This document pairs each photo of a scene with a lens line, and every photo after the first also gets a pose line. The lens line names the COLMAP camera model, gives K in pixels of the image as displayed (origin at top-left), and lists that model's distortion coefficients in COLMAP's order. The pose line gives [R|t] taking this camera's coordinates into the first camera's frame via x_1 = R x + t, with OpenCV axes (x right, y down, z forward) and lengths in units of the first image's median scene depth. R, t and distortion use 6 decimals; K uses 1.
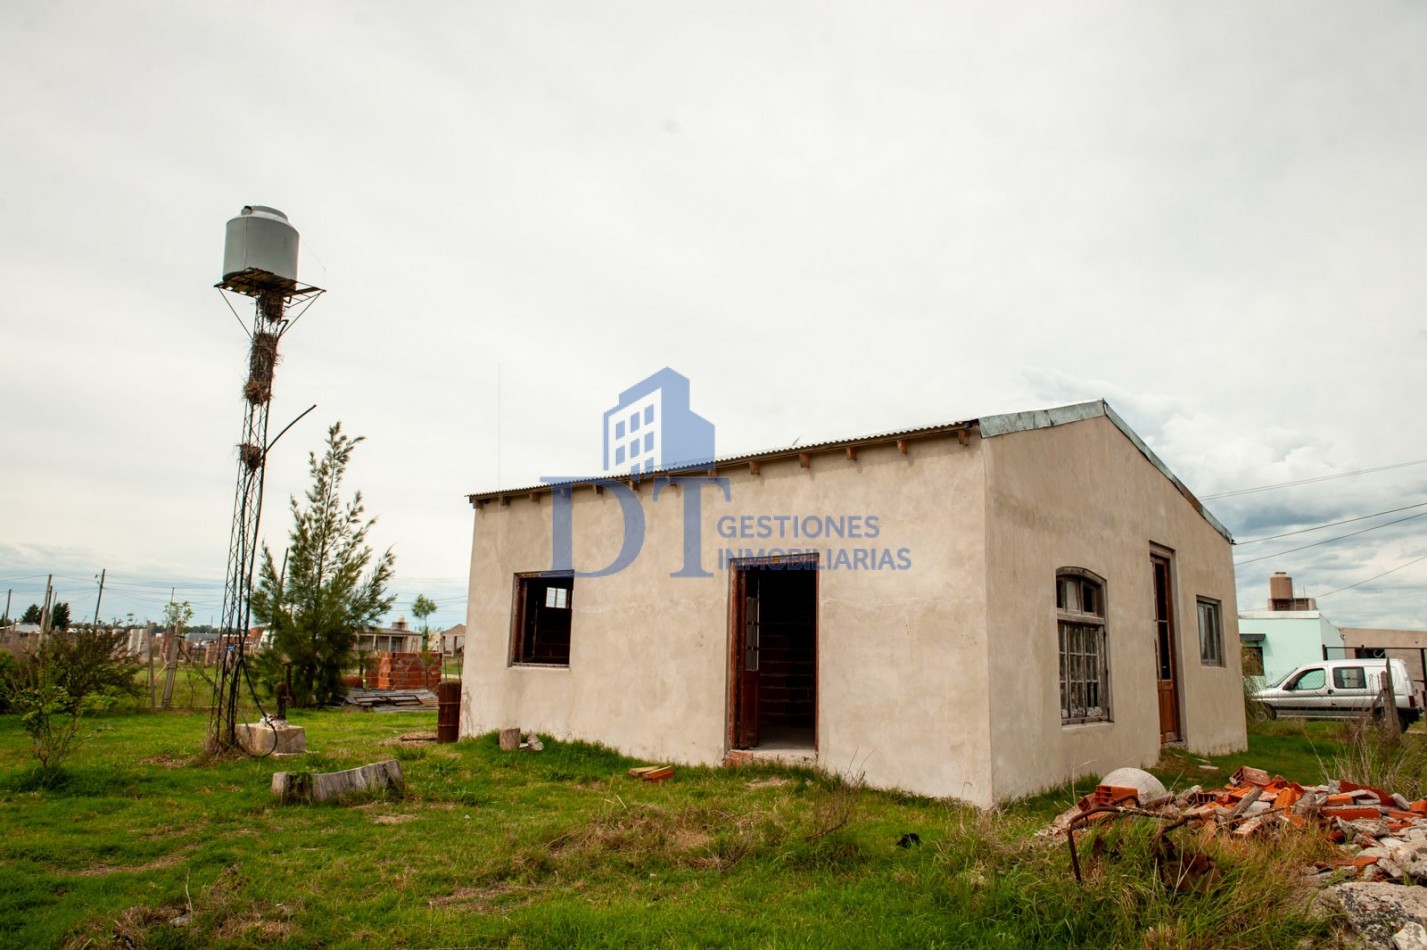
lens RADIAL K [[961.7, 0, 713.5], [0, 961.7, 475.0], [0, 0, 1]] dist [0.001970, -0.002451]
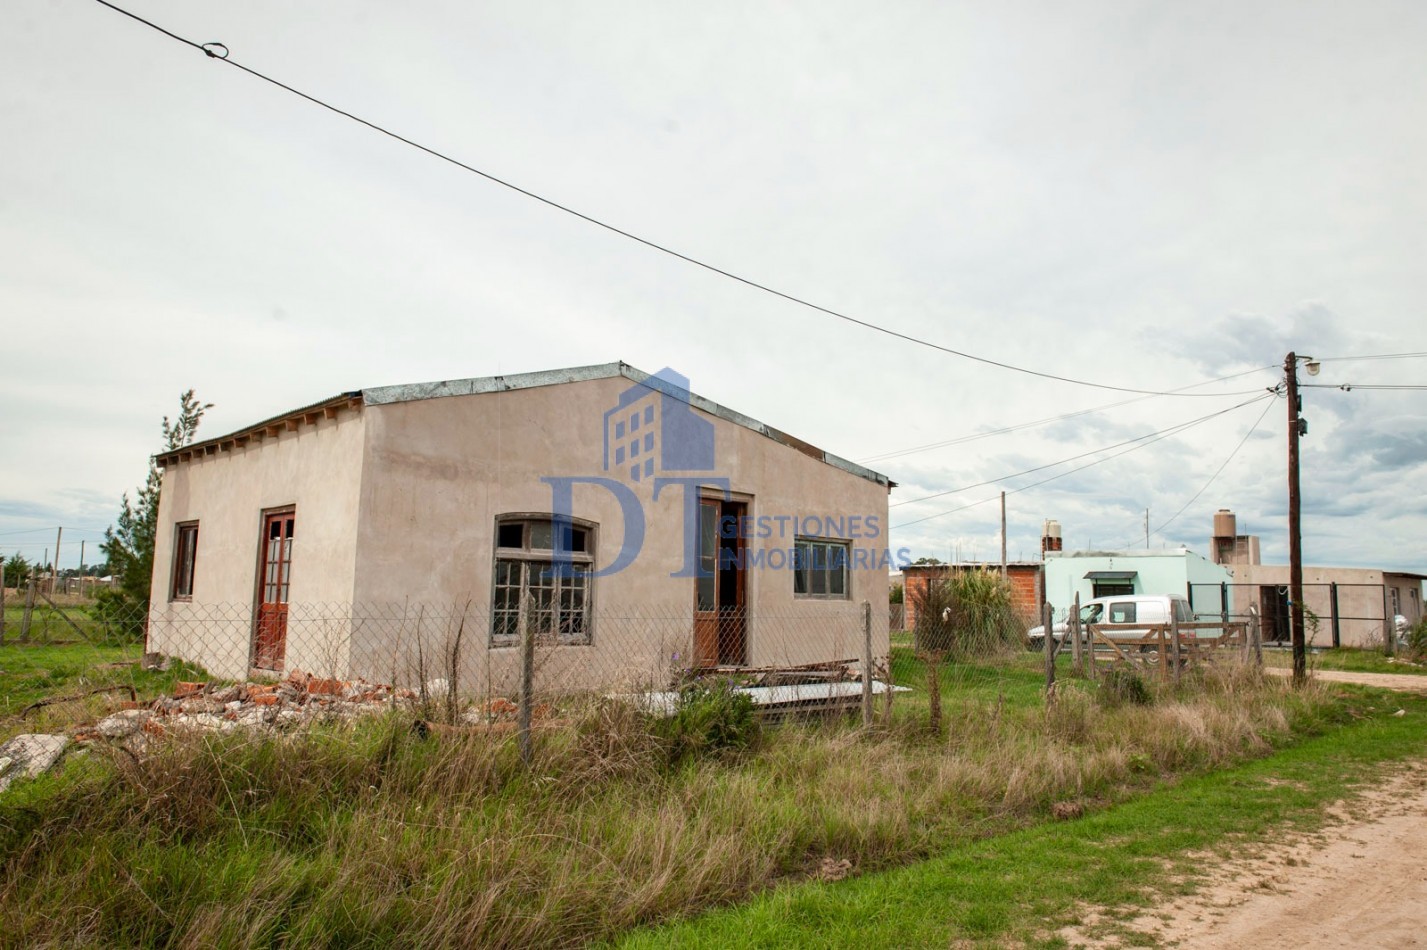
lens RADIAL K [[961.7, 0, 713.5], [0, 961.7, 475.0], [0, 0, 1]] dist [0.001970, -0.002451]
pose [[0.994996, -0.018199, -0.098242, 0.656104], [0.023698, 0.998199, 0.055103, -0.006709], [0.097063, -0.057156, 0.993636, -0.110634]]
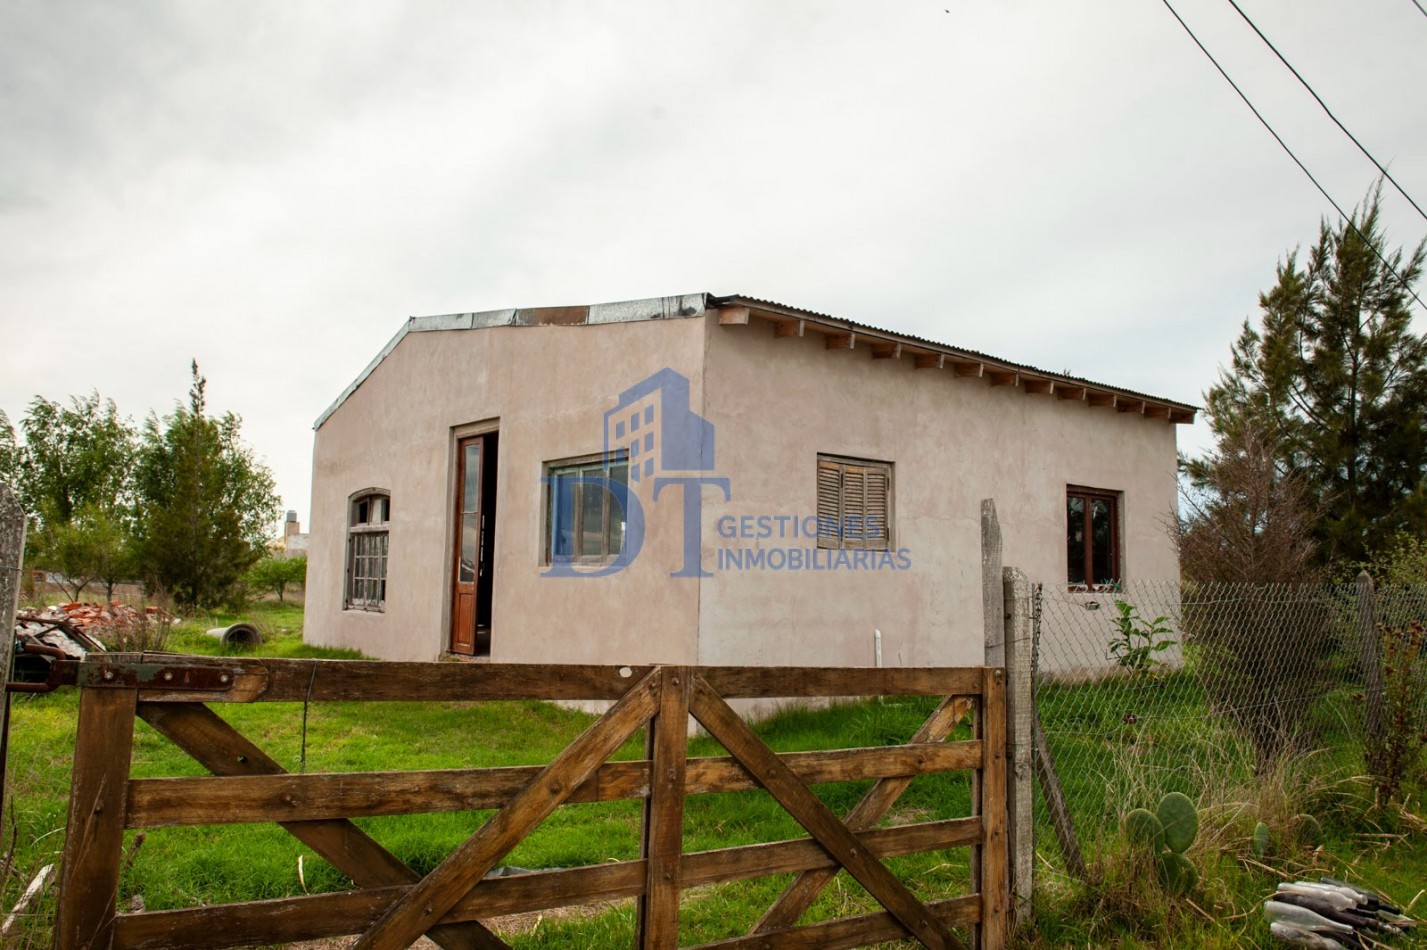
lens RADIAL K [[1001.3, 0, 713.5], [0, 1001.3, 475.0], [0, 0, 1]] dist [0.004203, 0.003524]
pose [[-0.188415, -0.123504, -0.974293, 1.475399], [0.158587, 0.975215, -0.154290, 0.331245], [0.969201, -0.183580, -0.164159, 1.559920]]
